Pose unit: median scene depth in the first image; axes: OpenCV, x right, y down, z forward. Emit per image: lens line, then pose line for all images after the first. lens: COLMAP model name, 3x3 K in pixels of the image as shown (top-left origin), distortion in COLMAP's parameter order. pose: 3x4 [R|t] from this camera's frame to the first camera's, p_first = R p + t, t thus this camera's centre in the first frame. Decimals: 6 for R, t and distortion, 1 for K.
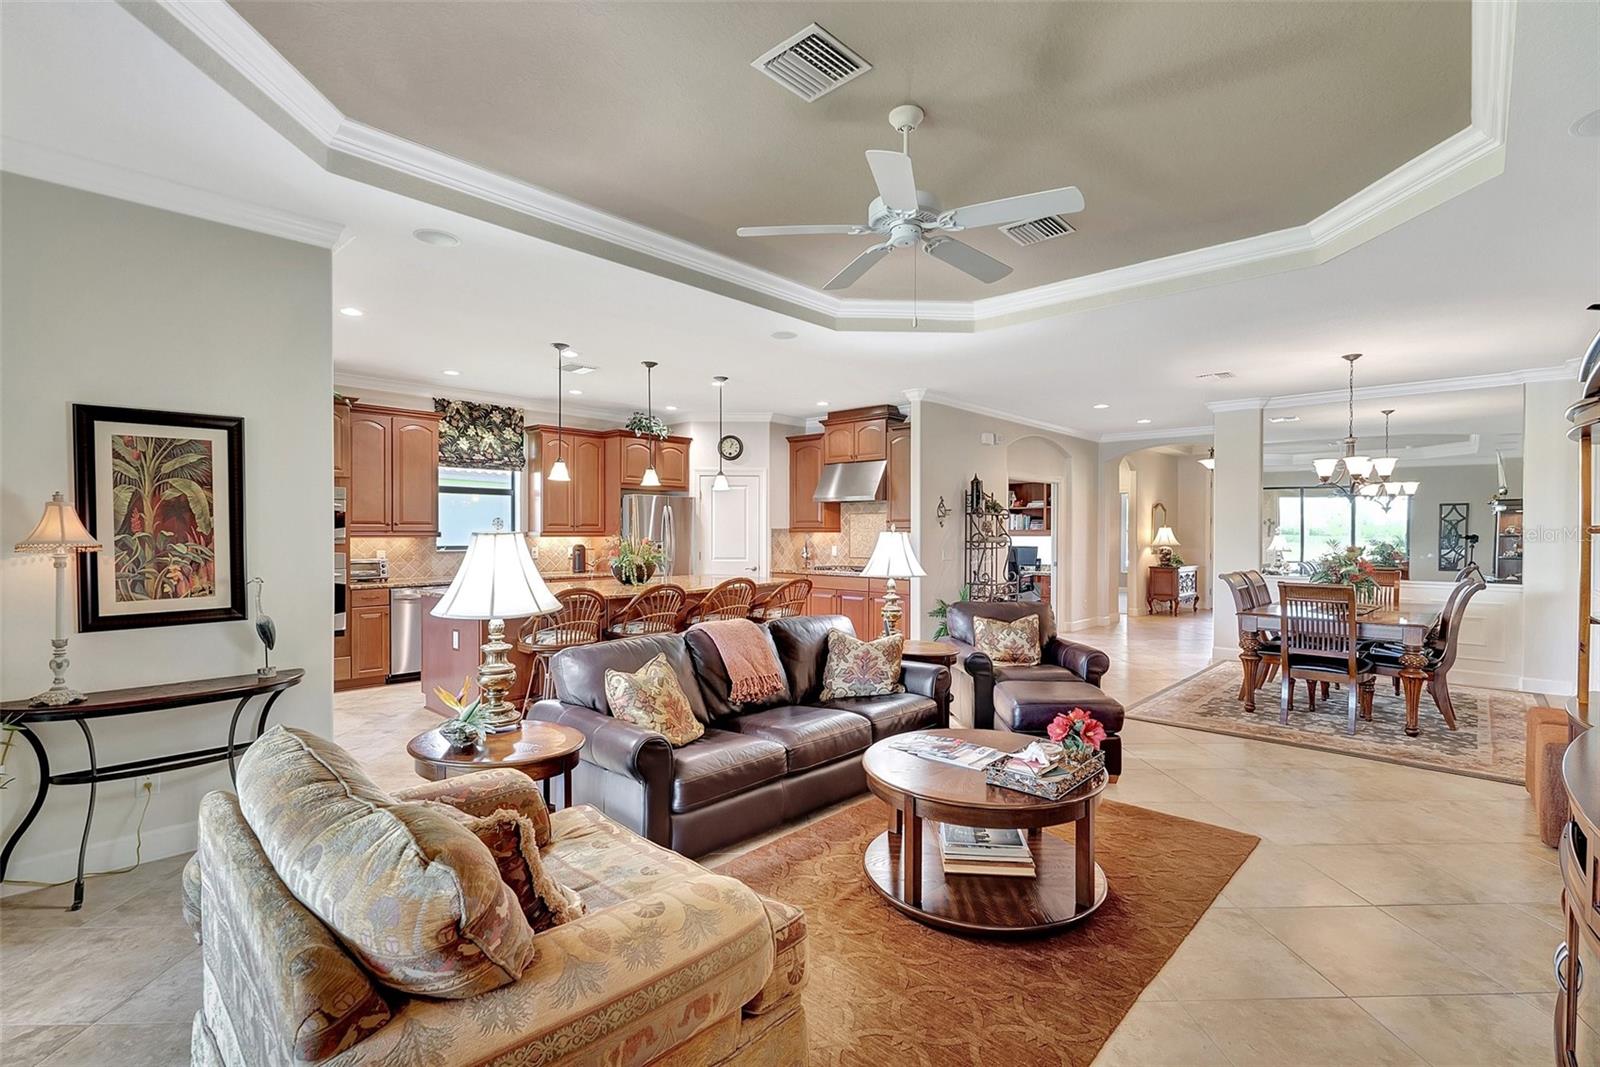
lens RADIAL K [[699.7, 0, 797.9], [0, 699.7, 535.4], [0, 0, 1]] dist [-0.011350, 0.001468]
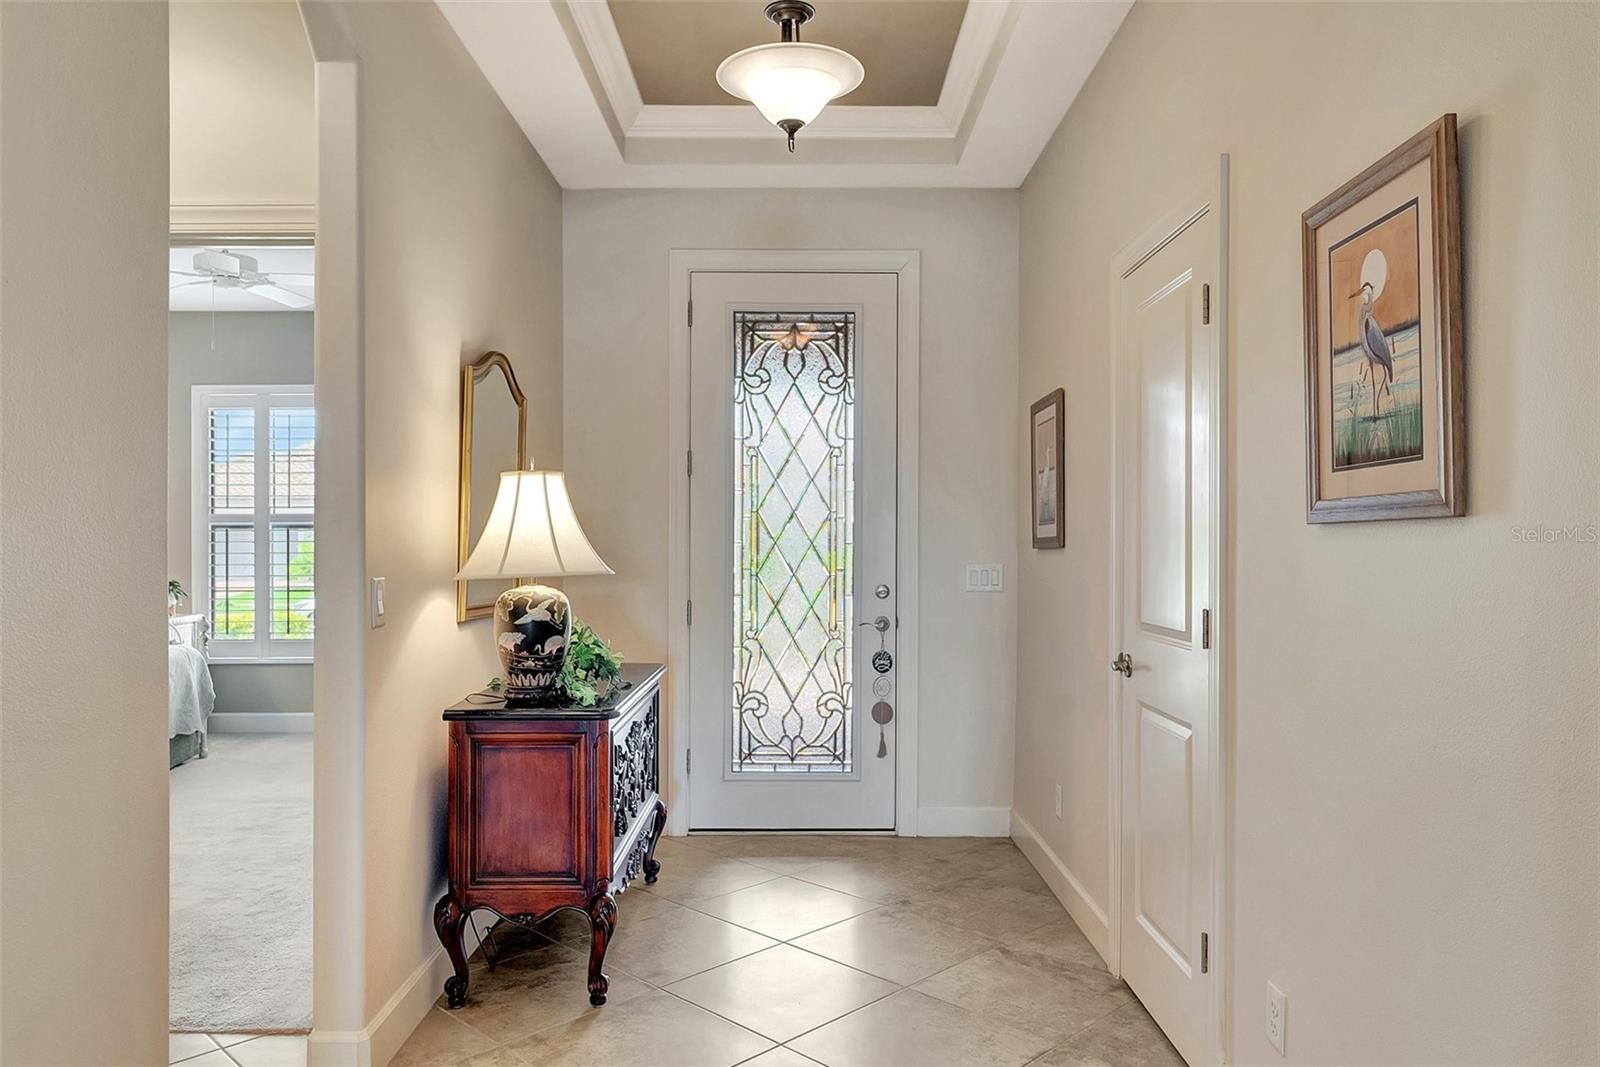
lens RADIAL K [[1052.3, 0, 801.3], [0, 1052.3, 534.6], [0, 0, 1]] dist [-0.001632, -0.000077]
pose [[0.718560, 0.001161, 0.695464, 0.395010], [0.004988, 0.999964, -0.006824, 0.006059], [-0.695447, 0.008373, 0.718529, 0.769799]]
